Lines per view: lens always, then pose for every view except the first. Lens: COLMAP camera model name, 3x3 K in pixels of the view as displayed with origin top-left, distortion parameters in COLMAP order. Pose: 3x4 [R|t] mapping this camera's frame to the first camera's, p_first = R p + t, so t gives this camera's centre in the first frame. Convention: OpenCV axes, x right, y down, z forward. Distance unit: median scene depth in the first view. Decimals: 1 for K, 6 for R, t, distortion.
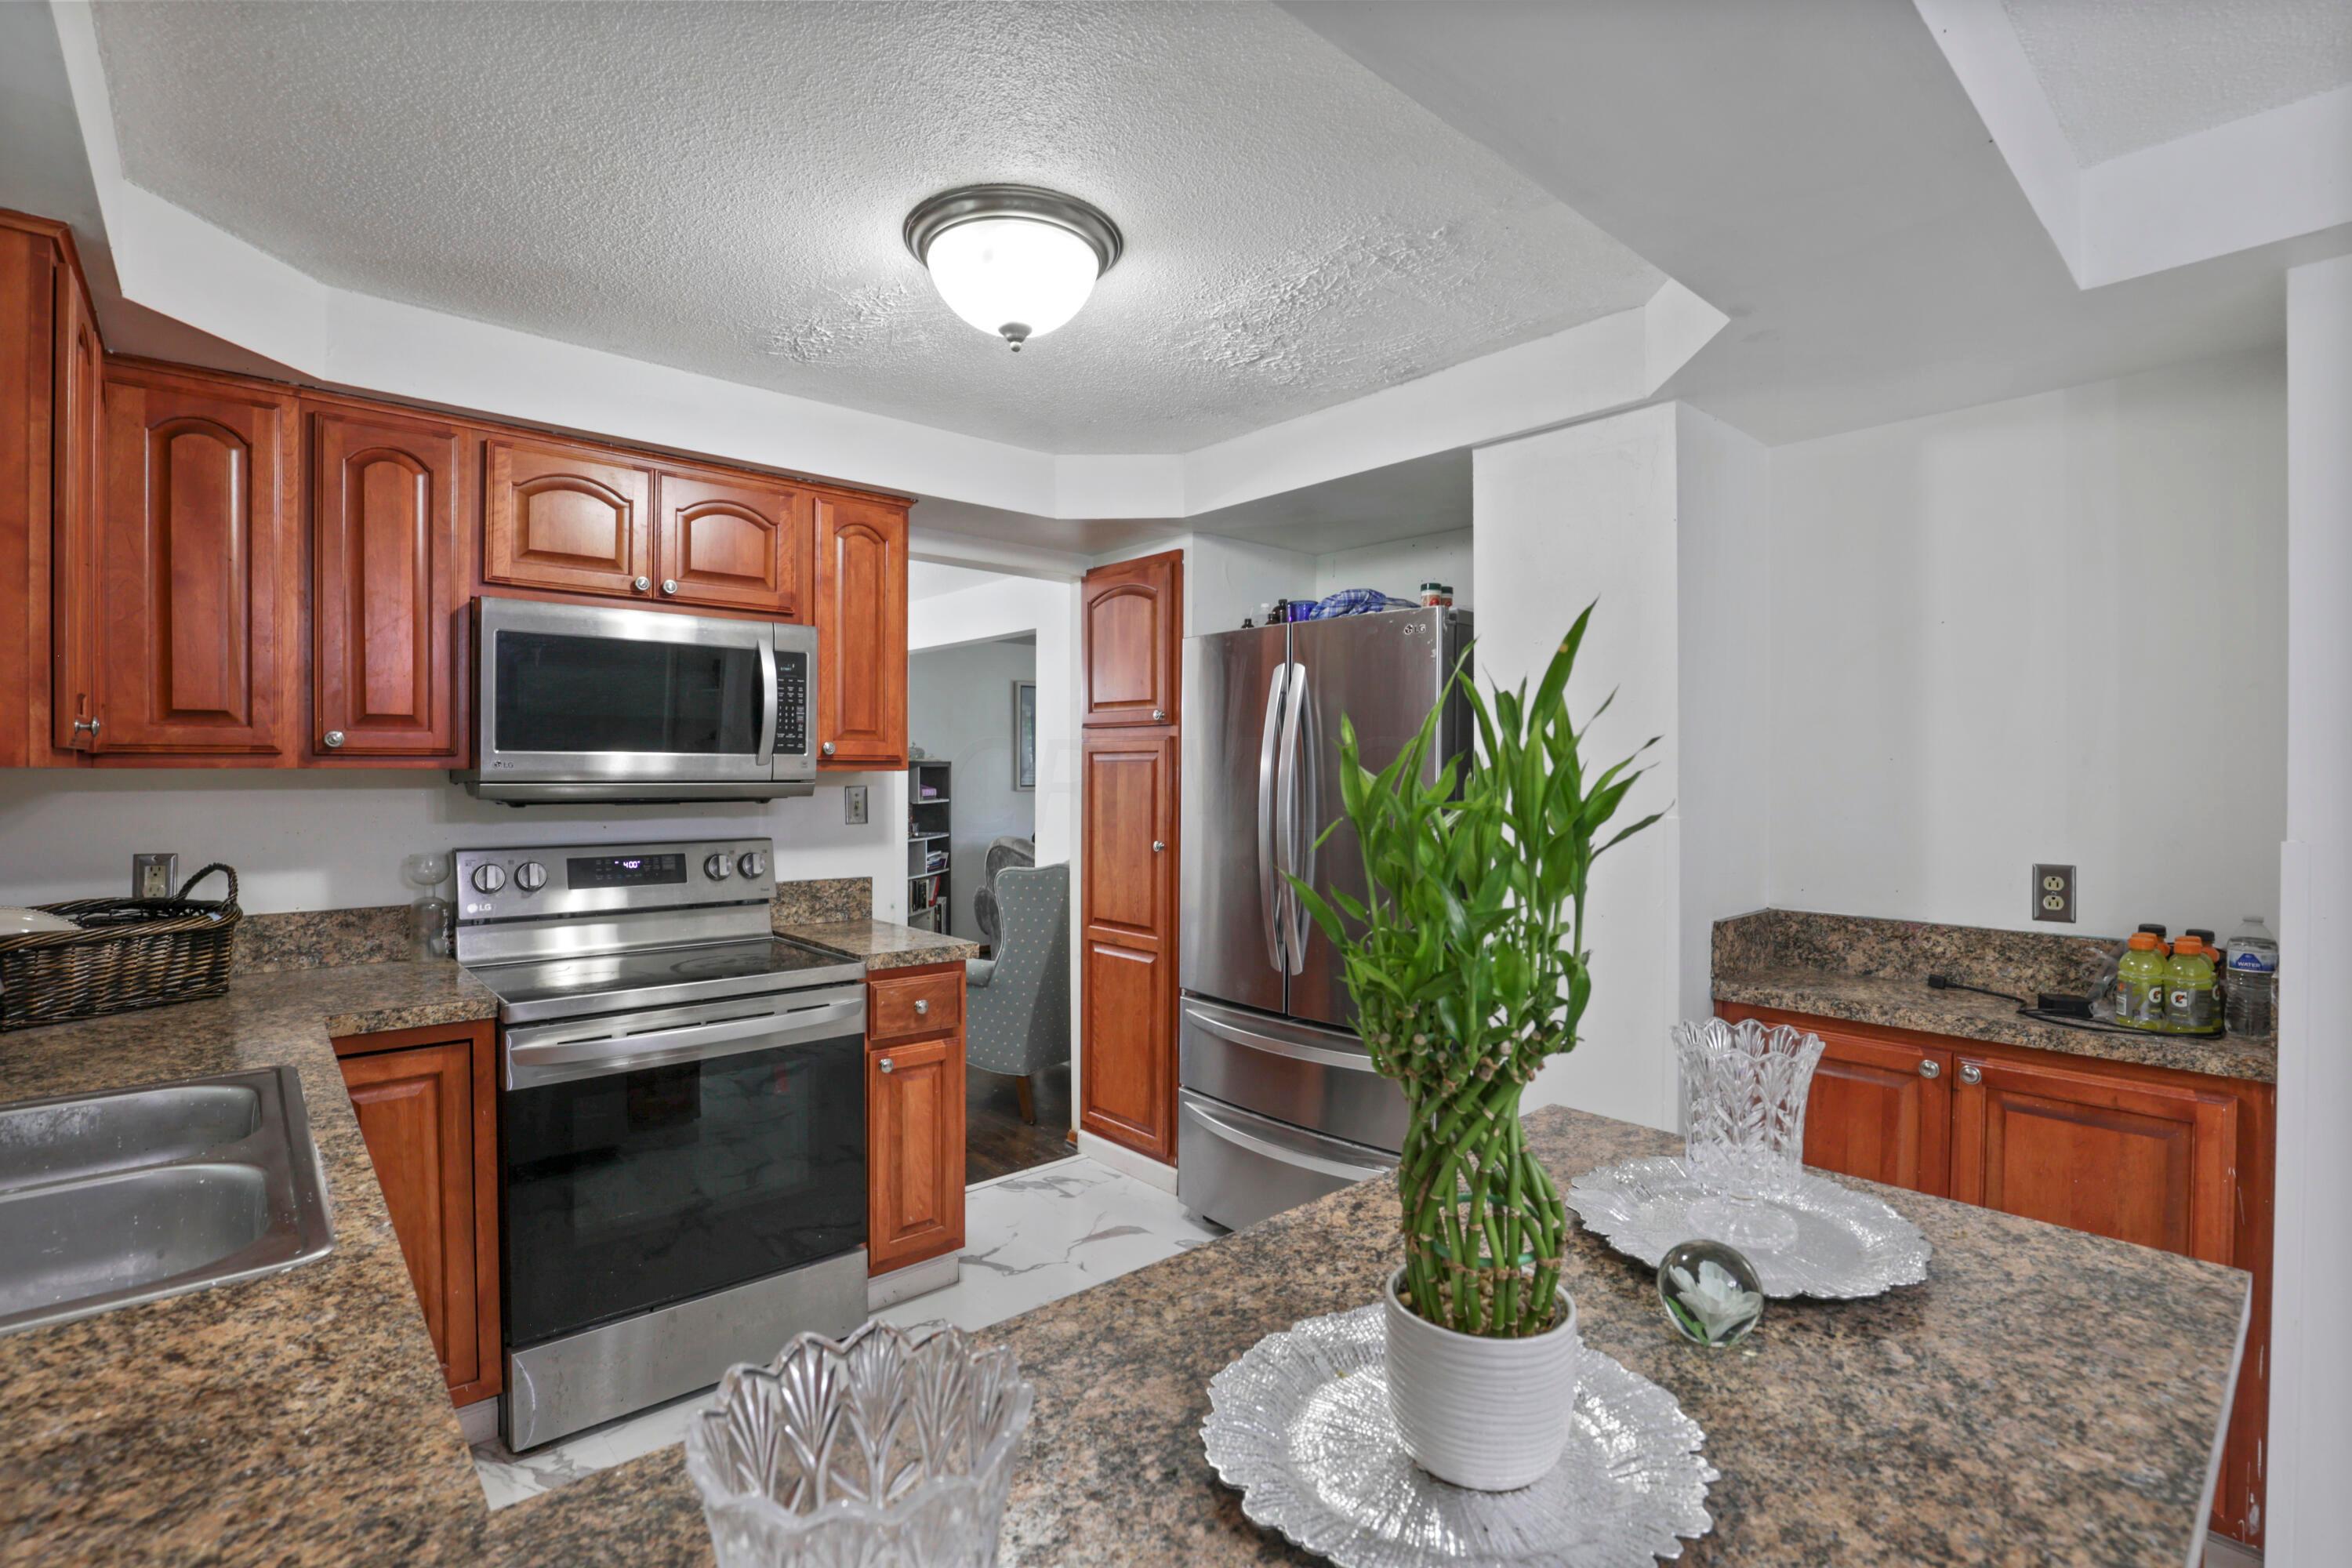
lens RADIAL K [[1083.0, 0, 1174.8], [0, 1083.0, 779.2], [0, 0, 1]] dist [-0.034653, 0.004275]
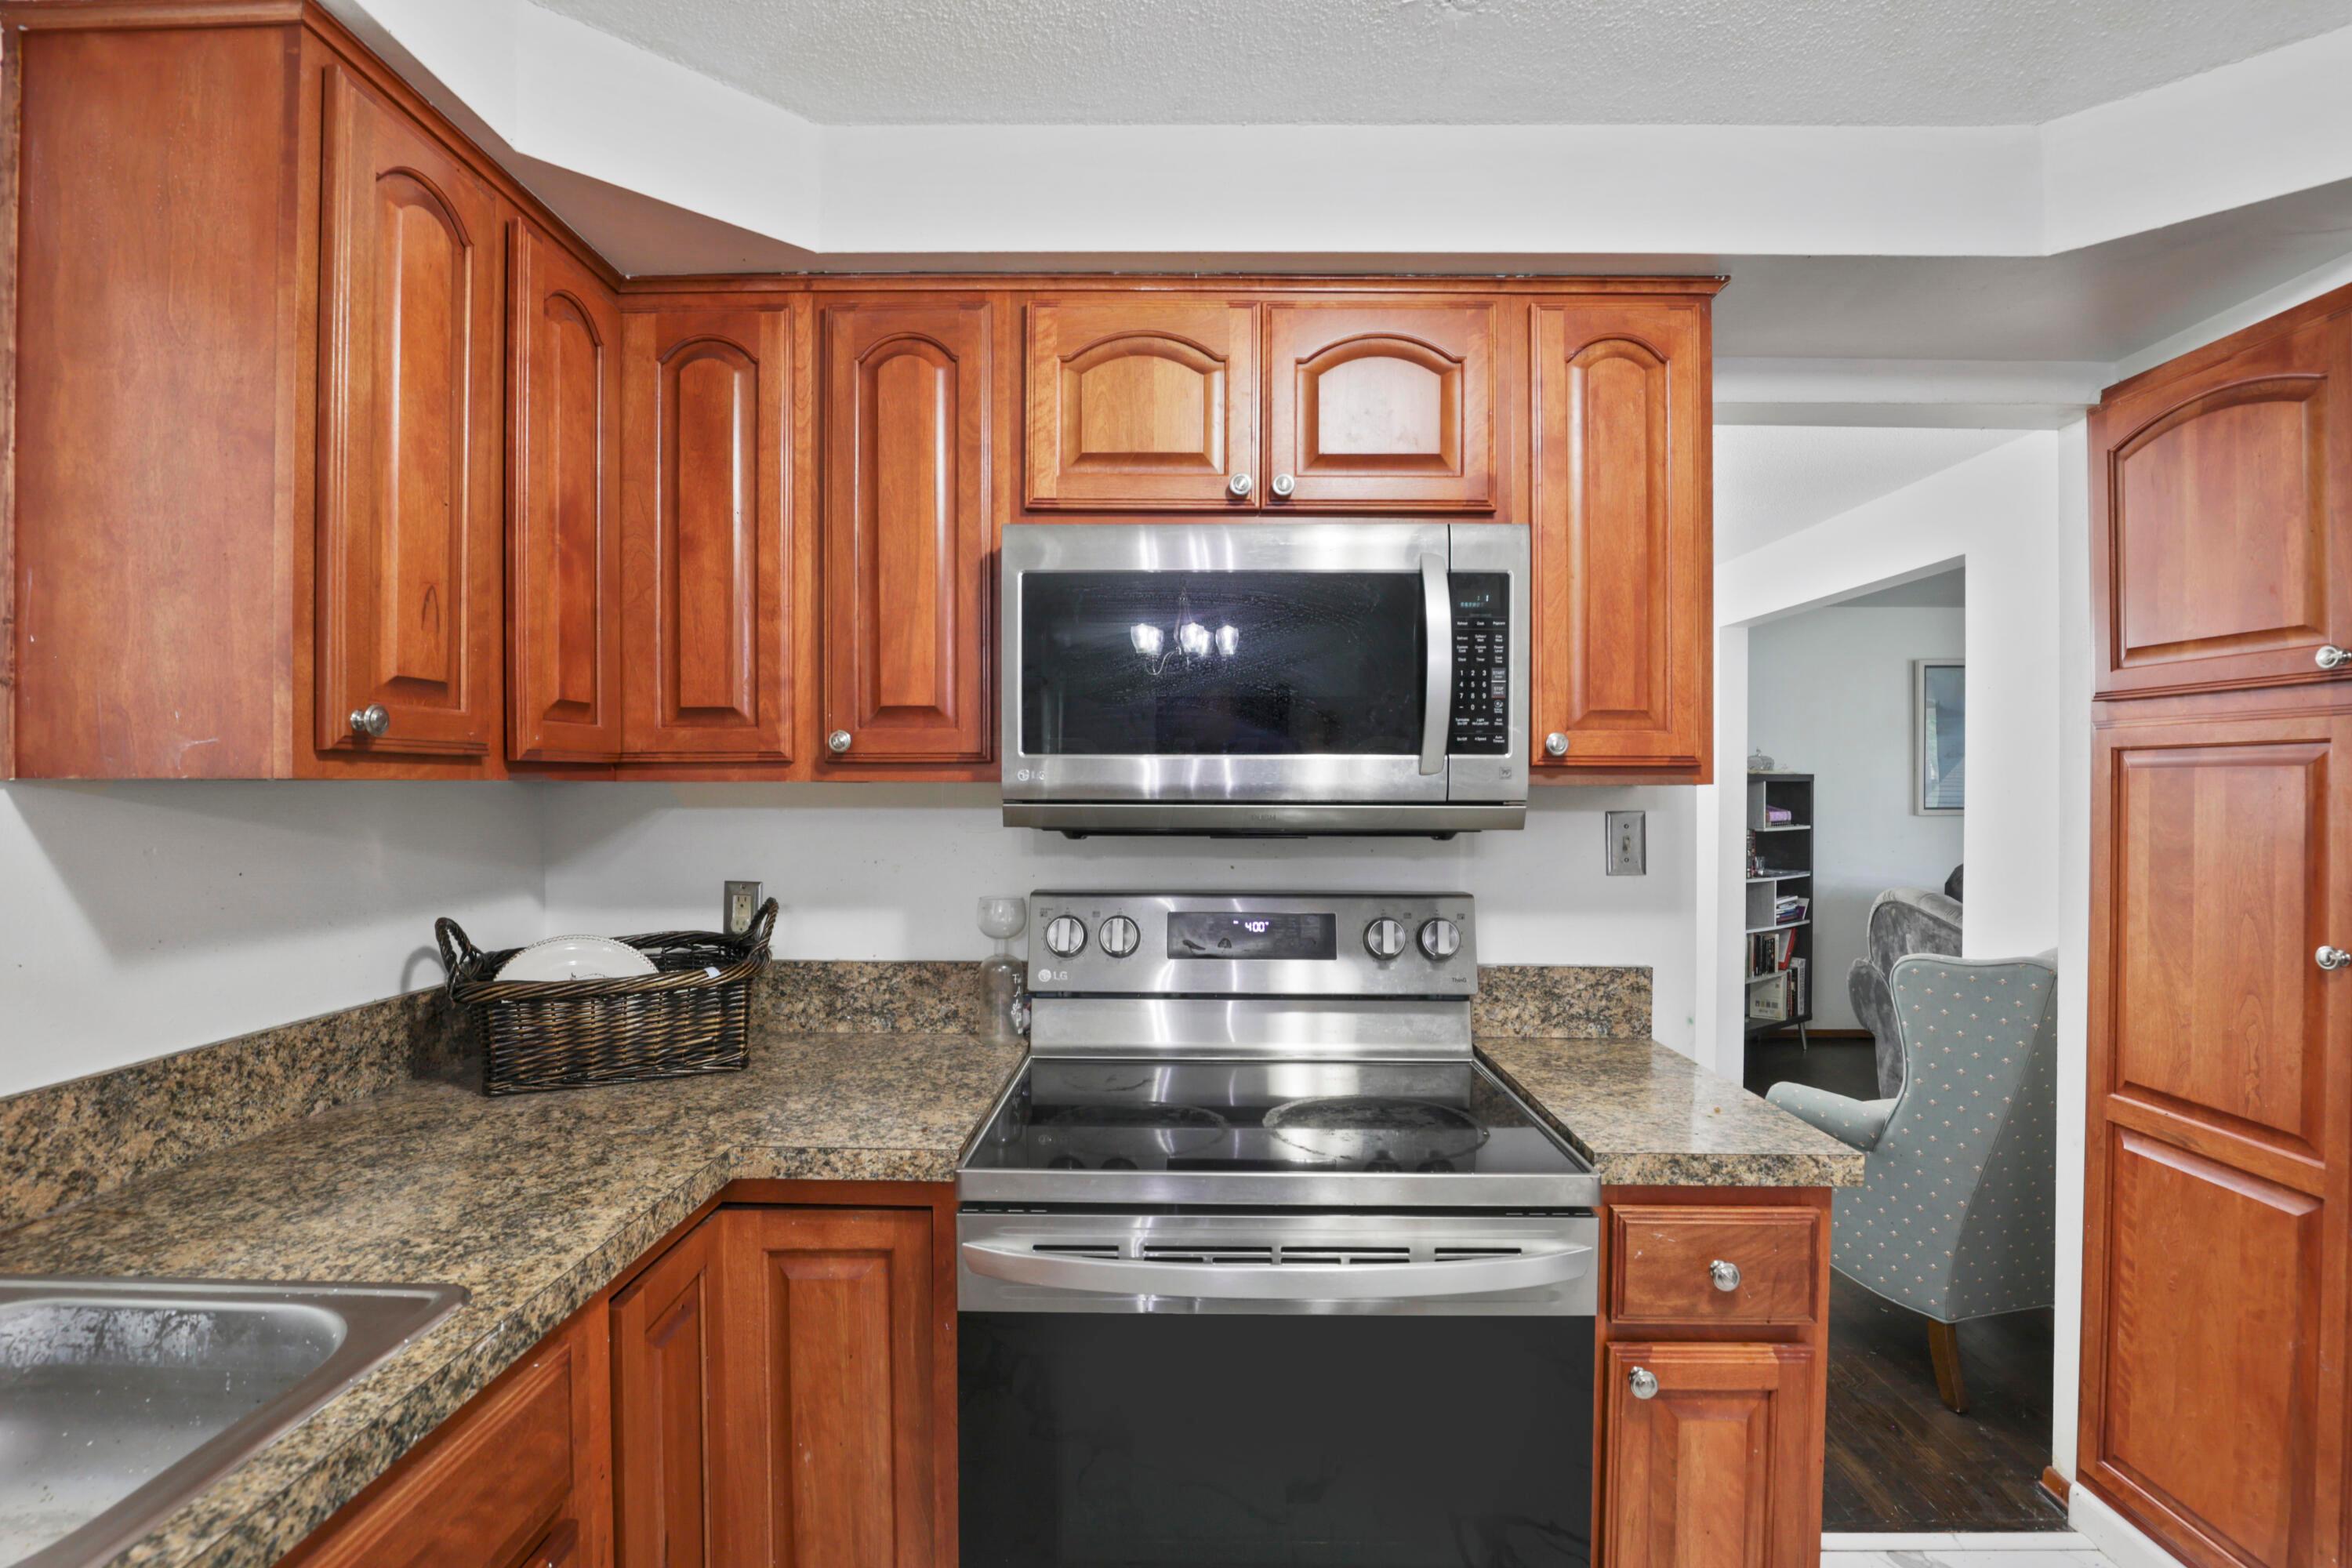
lens RADIAL K [[1083.0, 0, 1170.7], [0, 1083.0, 787.2], [0, 0, 1]] dist [-0.034653, 0.004275]
pose [[0.733049, 0.000370, -0.680176, -0.092013], [-0.005711, 0.999968, -0.005611, -0.002397], [0.680152, 0.007998, 0.733027, 0.477794]]
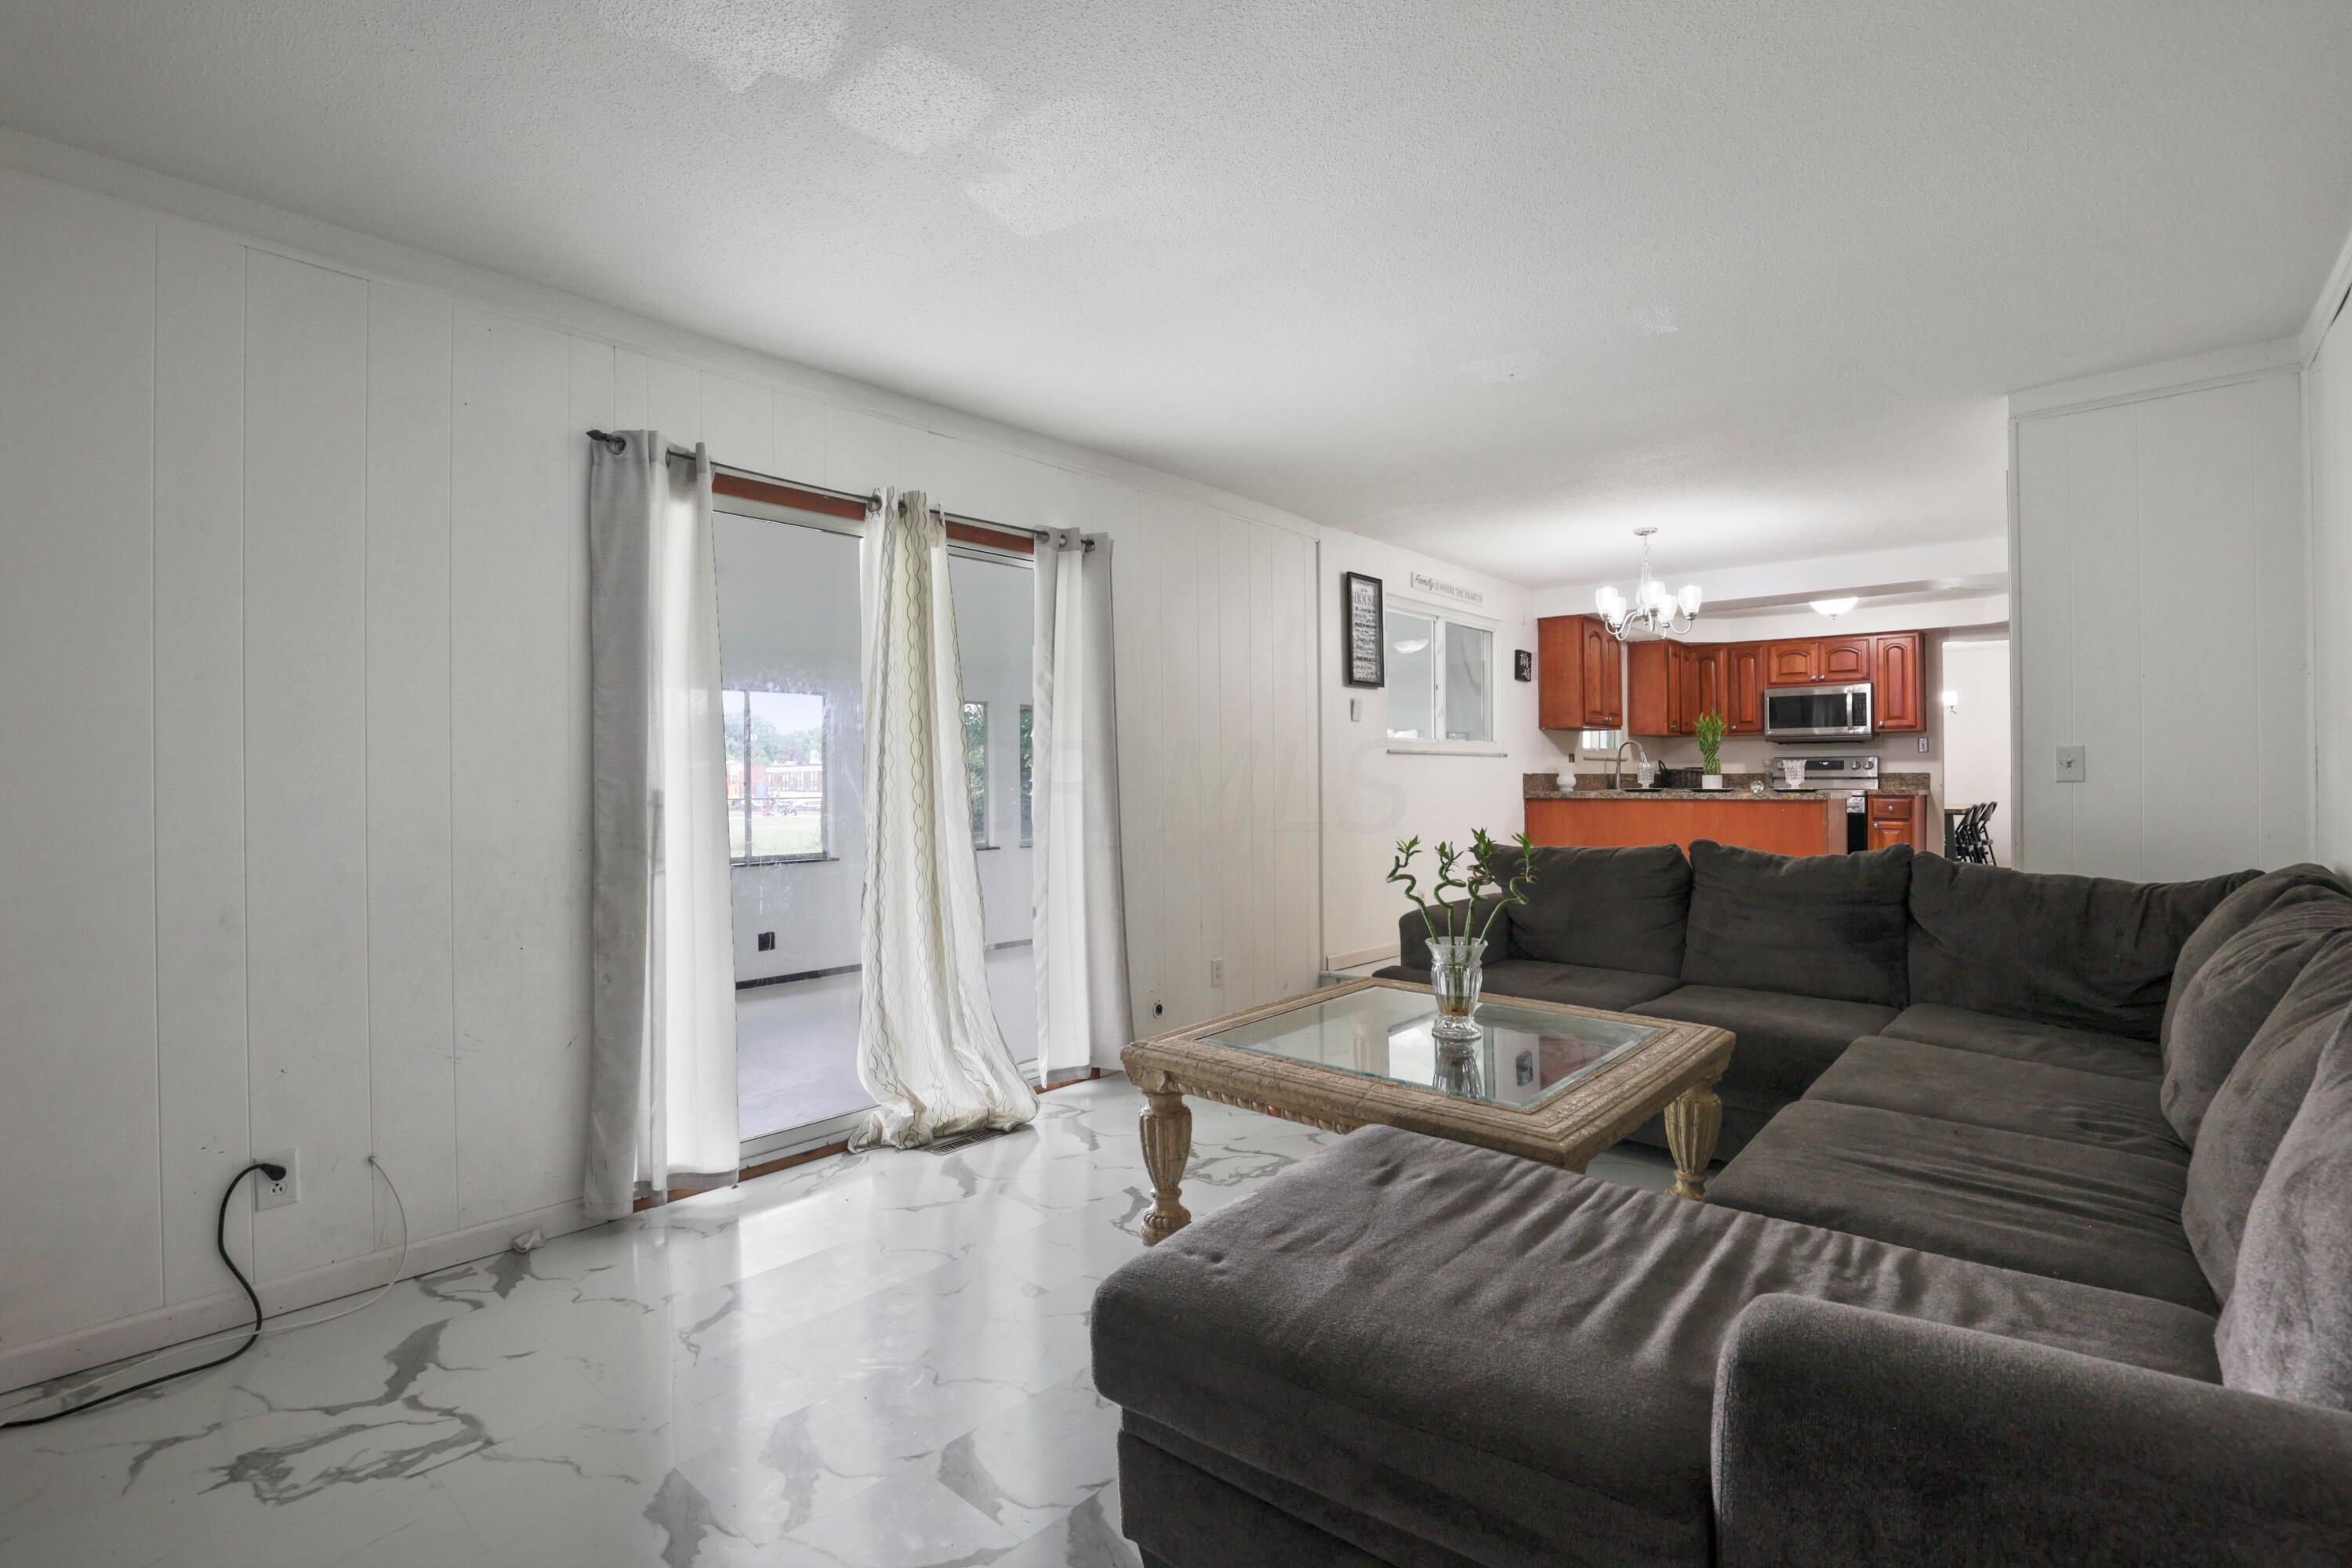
lens RADIAL K [[1083.0, 0, 1179.1], [0, 1083.0, 781.9], [0, 0, 1]] dist [-0.034653, 0.004275]
pose [[0.125140, 0.001446, -0.992138, 2.408158], [-0.000422, 0.999999, 0.001404, 0.131246], [0.992139, 0.000243, 0.125140, -1.298167]]
